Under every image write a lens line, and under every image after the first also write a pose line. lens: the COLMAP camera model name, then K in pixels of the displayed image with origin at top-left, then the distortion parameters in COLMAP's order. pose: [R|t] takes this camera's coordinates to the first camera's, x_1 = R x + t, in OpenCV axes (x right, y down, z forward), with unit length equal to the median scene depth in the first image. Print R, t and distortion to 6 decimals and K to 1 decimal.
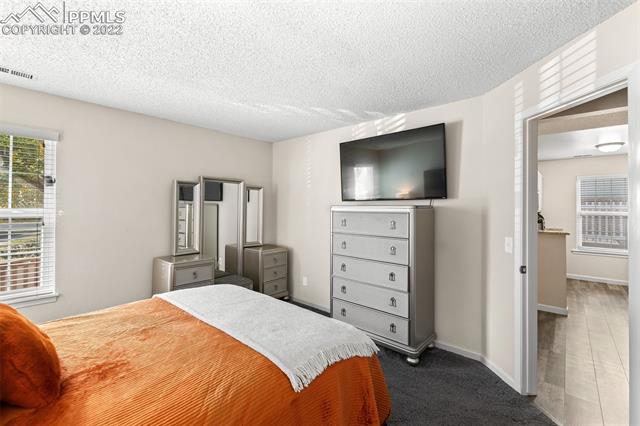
lens RADIAL K [[278.6, 0, 318.5], [0, 278.6, 206.0], [0, 0, 1]] dist [-0.001415, -0.000705]
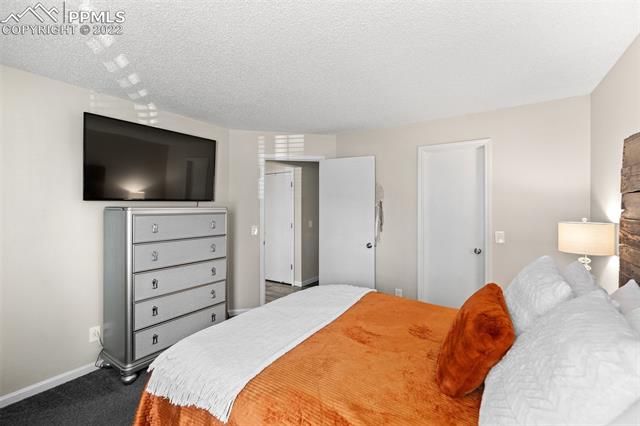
lens RADIAL K [[278.6, 0, 318.7], [0, 278.6, 211.5], [0, 0, 1]] dist [-0.001415, -0.000705]
pose [[-0.146417, -0.028850, 0.988802, -0.897172], [-0.008014, 0.999576, 0.027978, -0.019547], [-0.989190, -0.003828, -0.146586, 0.753761]]
